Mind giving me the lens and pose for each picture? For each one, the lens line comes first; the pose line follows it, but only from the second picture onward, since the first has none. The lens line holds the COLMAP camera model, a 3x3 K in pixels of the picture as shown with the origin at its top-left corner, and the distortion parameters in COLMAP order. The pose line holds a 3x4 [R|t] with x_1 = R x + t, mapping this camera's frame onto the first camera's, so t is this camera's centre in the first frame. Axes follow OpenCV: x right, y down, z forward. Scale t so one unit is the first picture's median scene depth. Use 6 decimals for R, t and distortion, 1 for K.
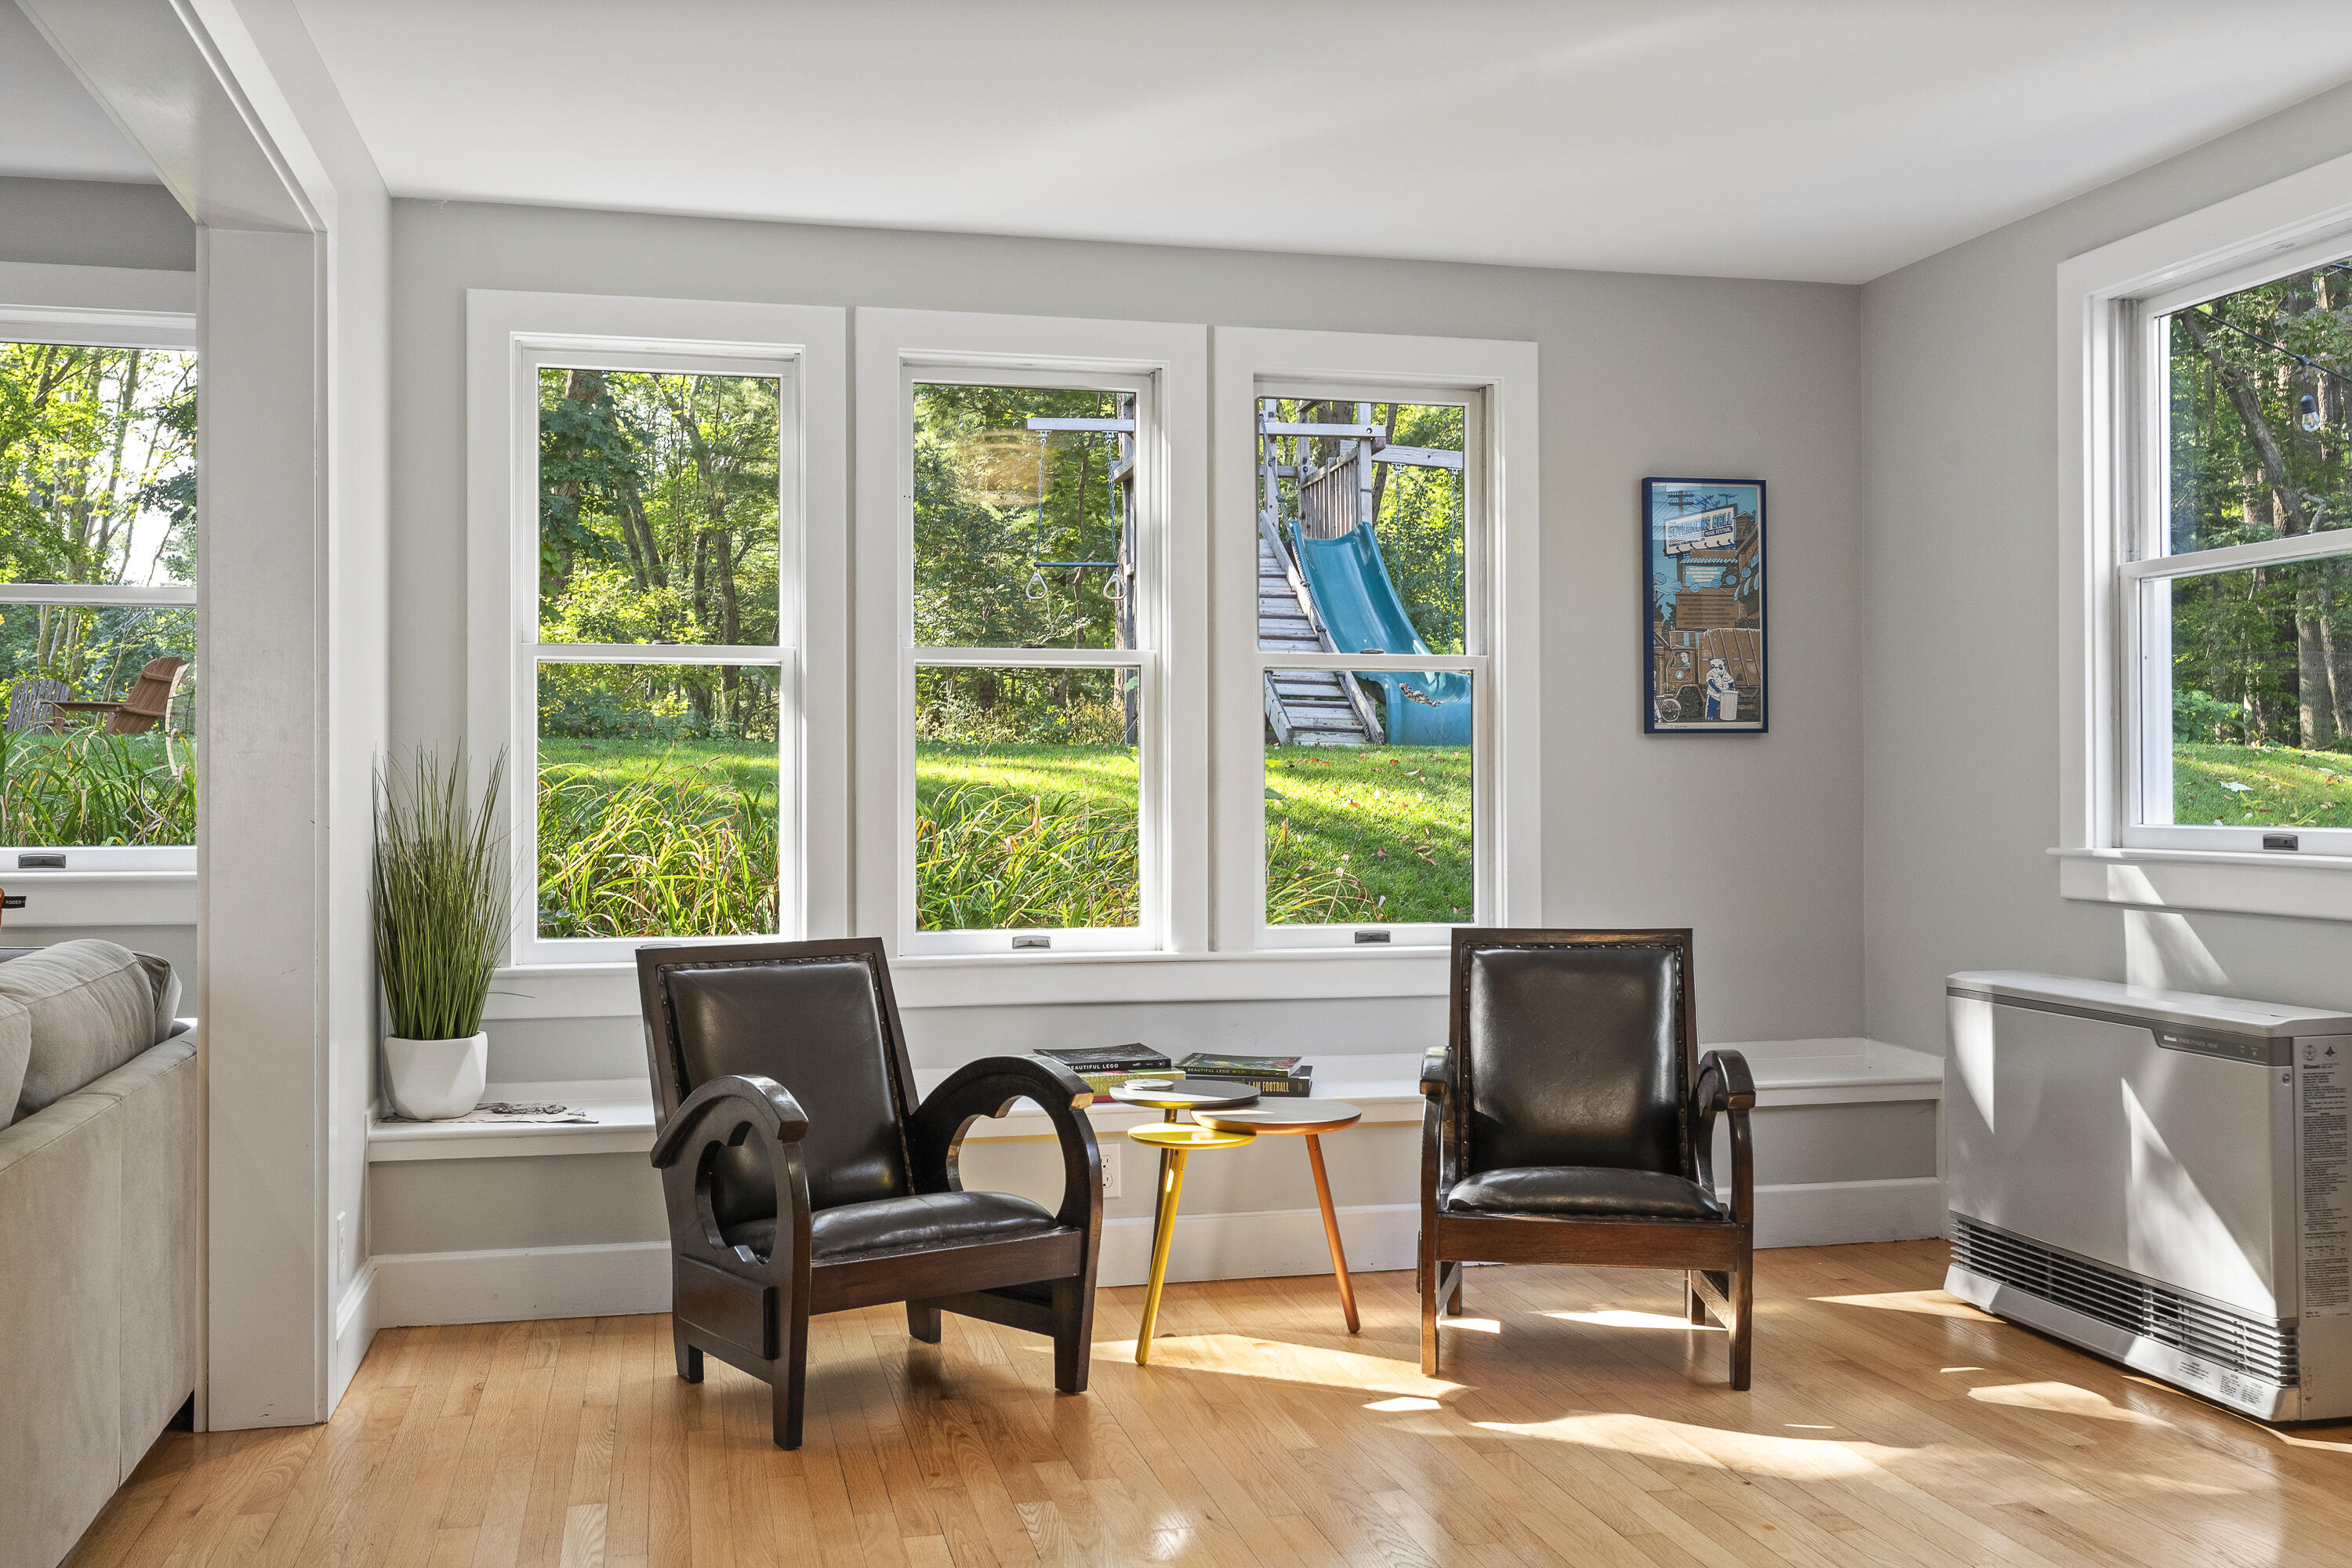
lens RADIAL K [[2141.9, 0, 1175.7], [0, 2141.9, 779.8], [0, 0, 1]] dist [0.013778, 0.001243]
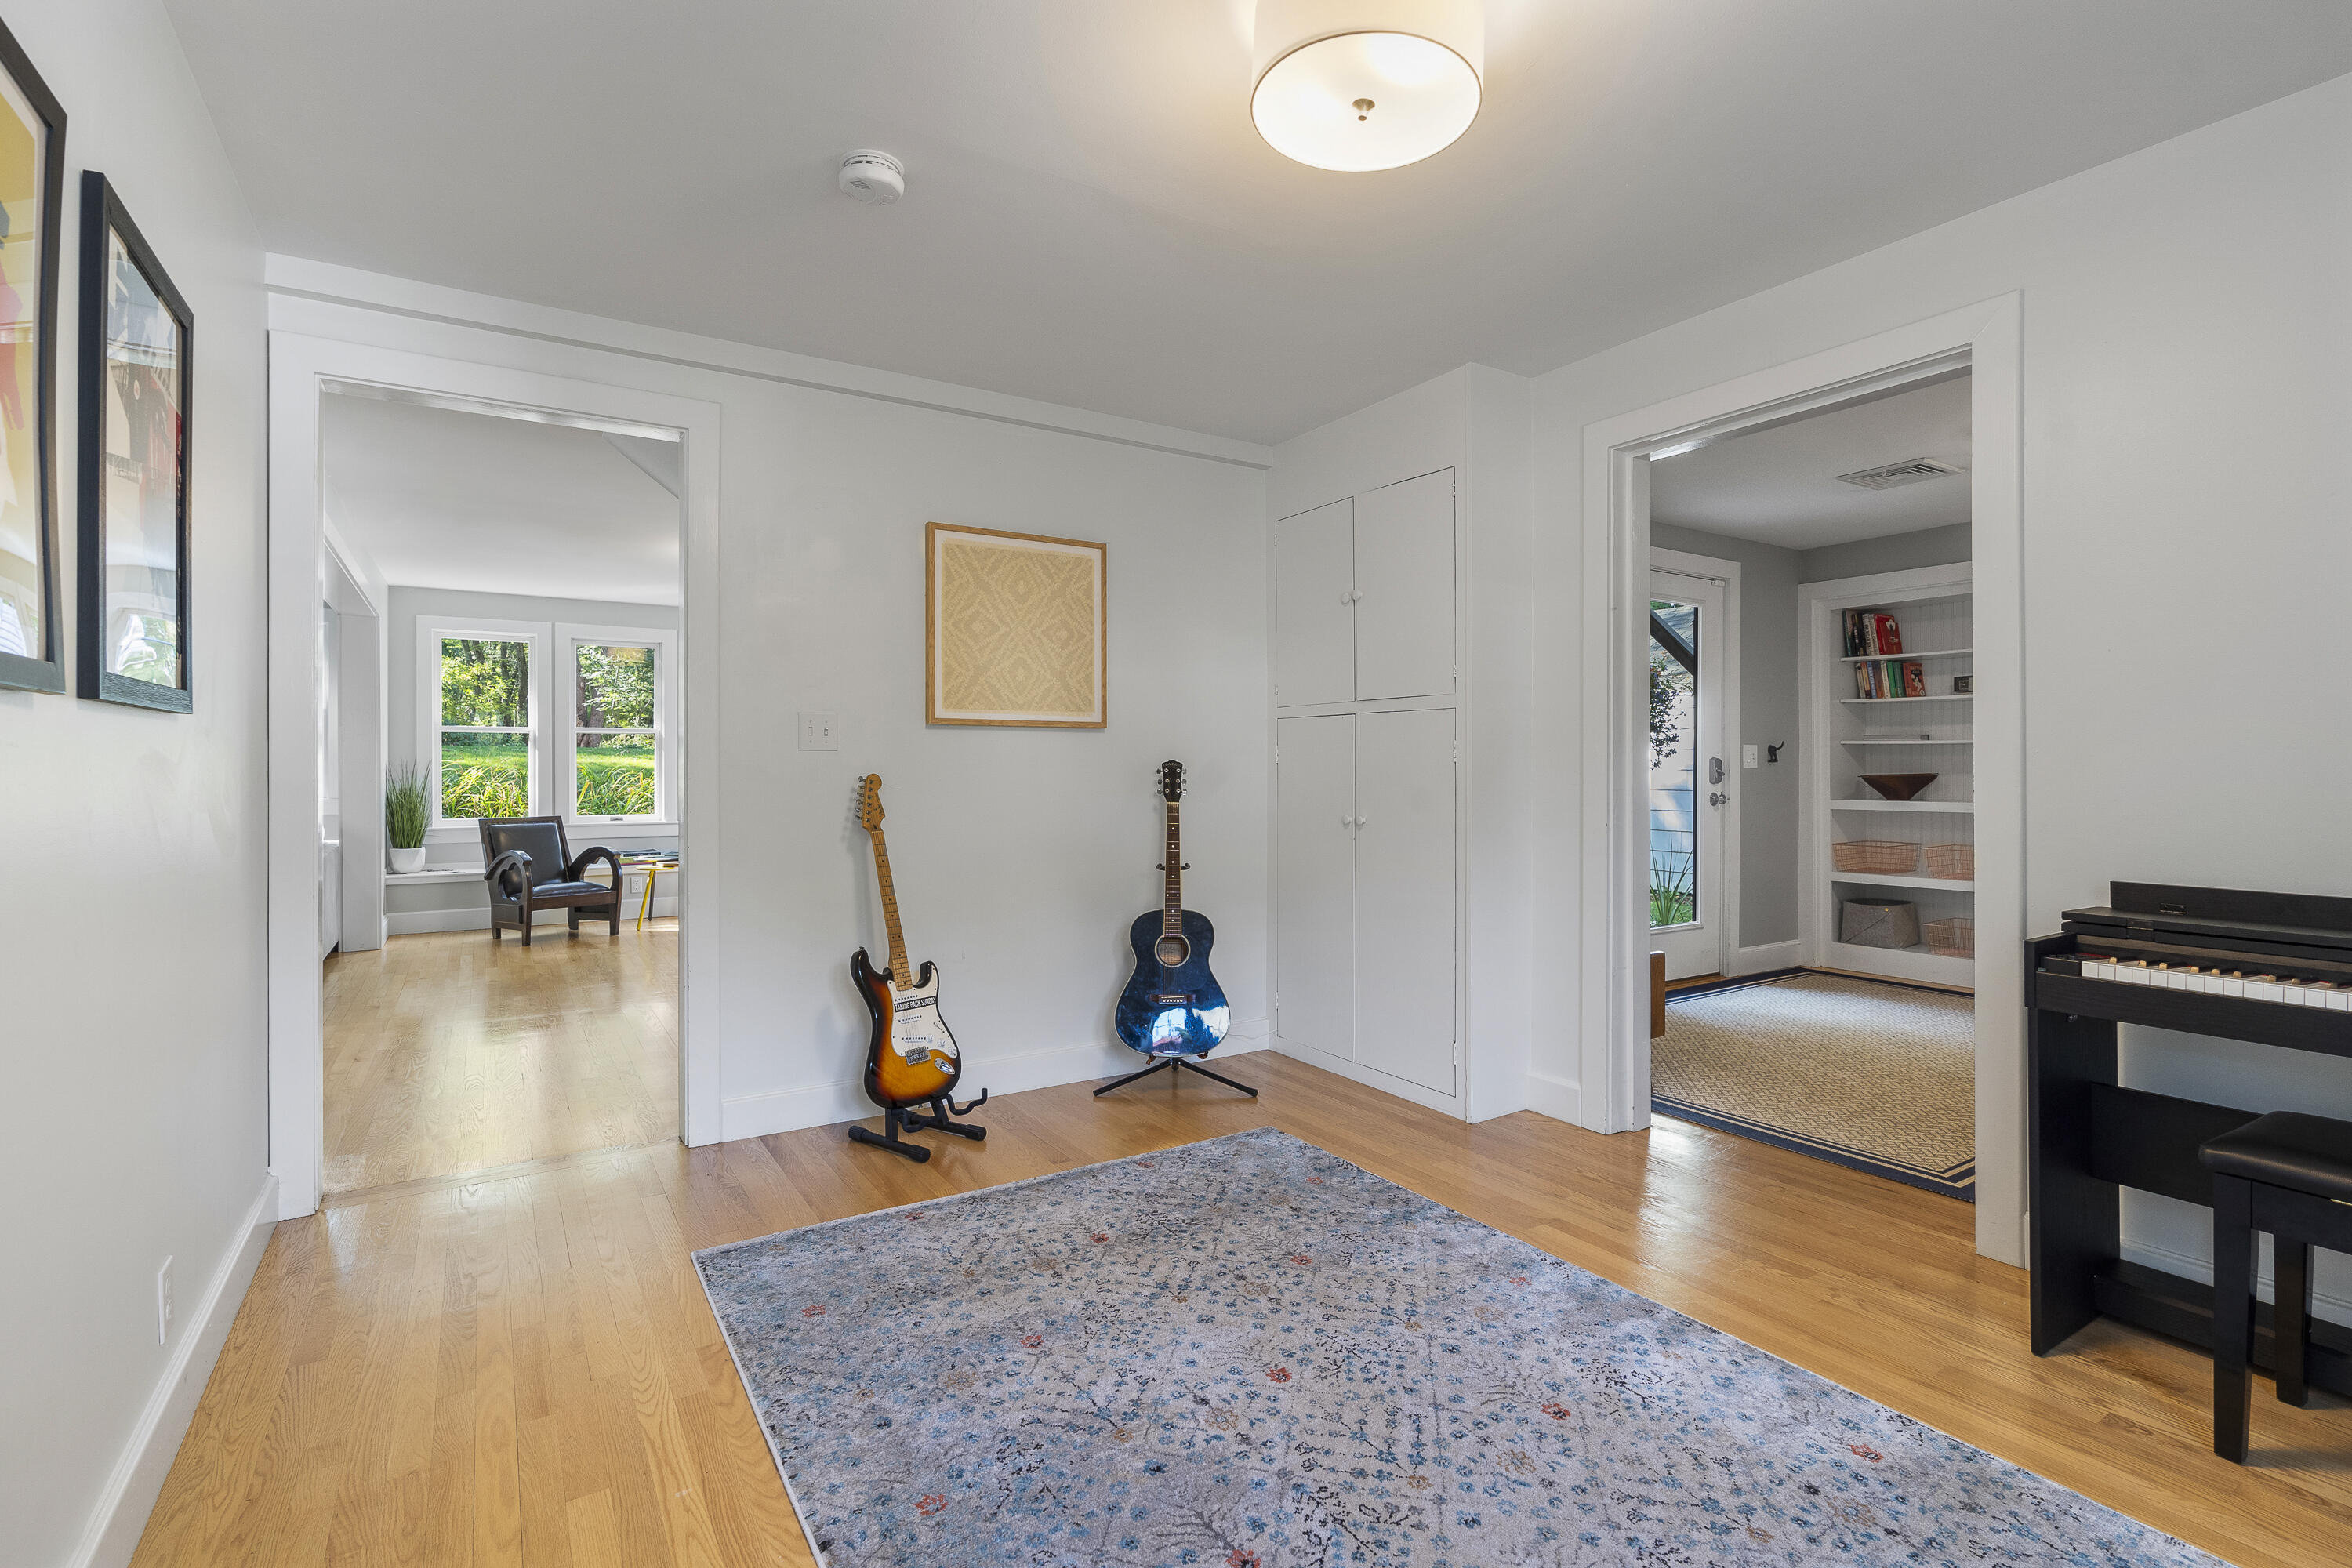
lens RADIAL K [[1083.2, 0, 1166.0], [0, 1083.2, 772.1], [0, 0, 1]] dist [-0.001100, 0.000377]
pose [[0.946324, -0.000939, 0.323218, 0.215339], [-0.002393, 0.999948, 0.009912, -0.014371], [-0.323210, -0.010154, 0.946273, -0.932696]]
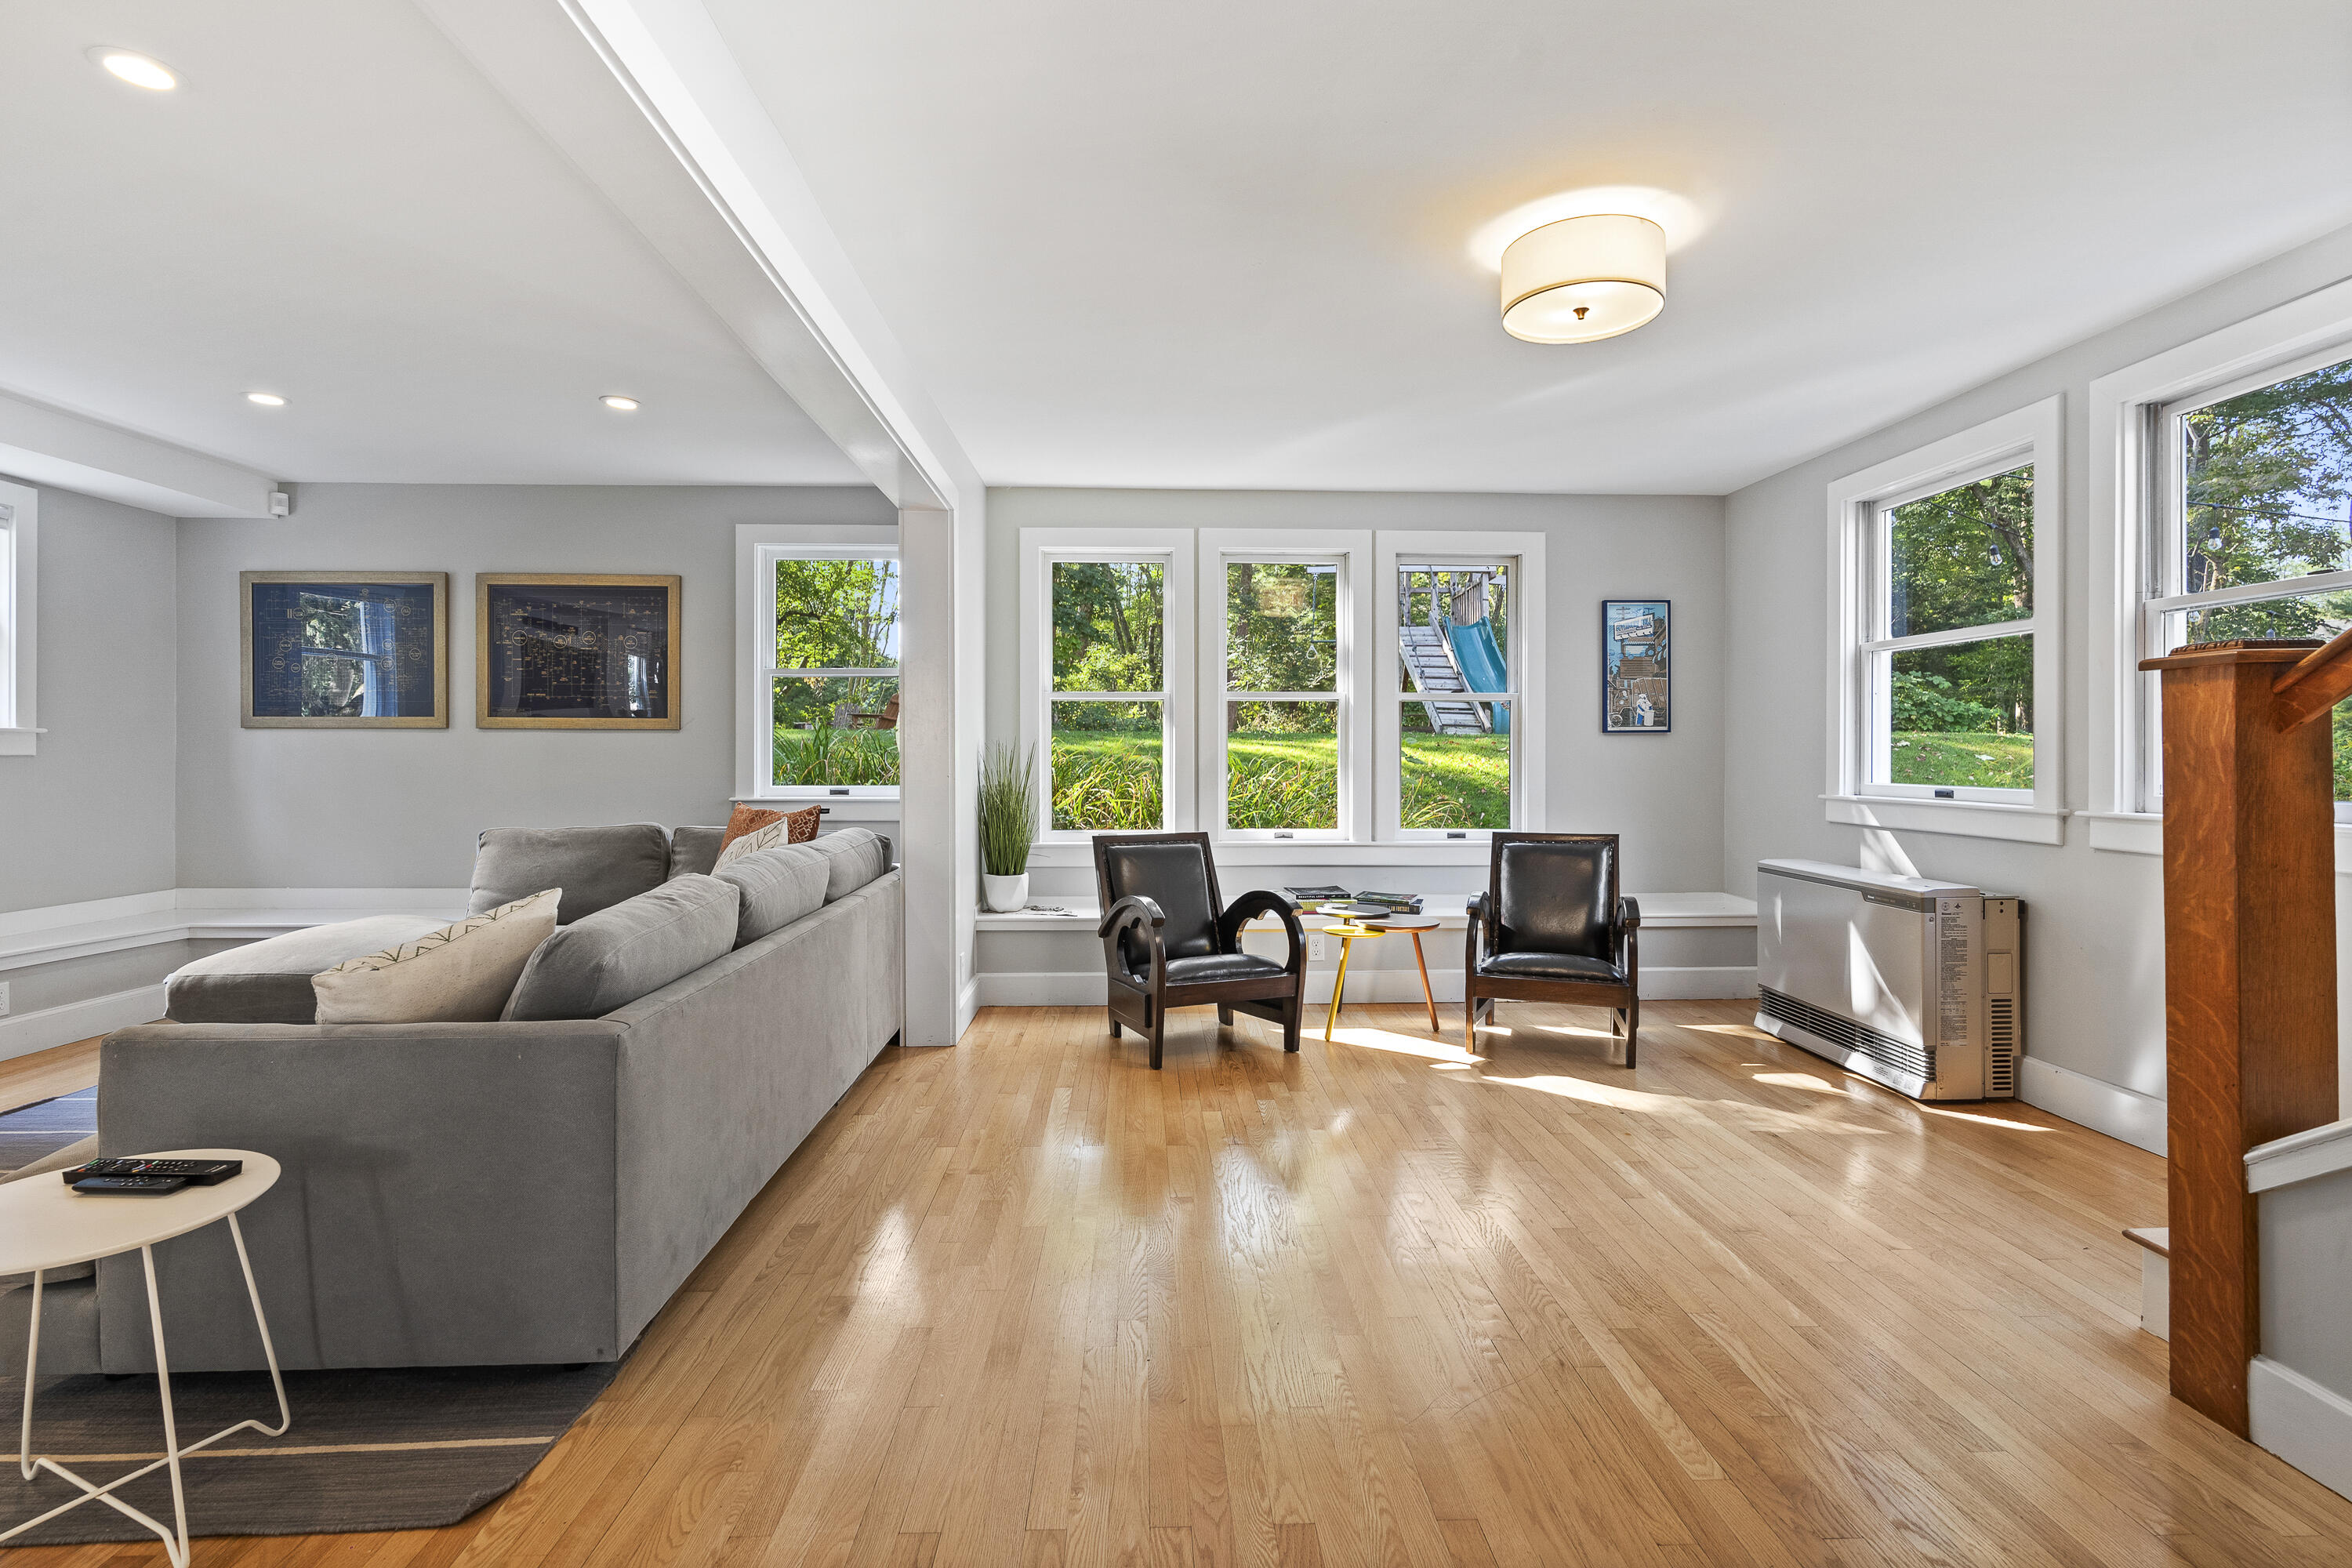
lens RADIAL K [[1099.2, 0, 1181.2], [0, 1099.2, 776.5], [0, 0, 1]] dist [-0.001094, 0.000169]
pose [[0.981223, 0.006998, -0.192751, 0.043841], [-0.002096, 0.999669, 0.025624, -0.008141], [0.192867, -0.024739, 0.980913, -0.055675]]
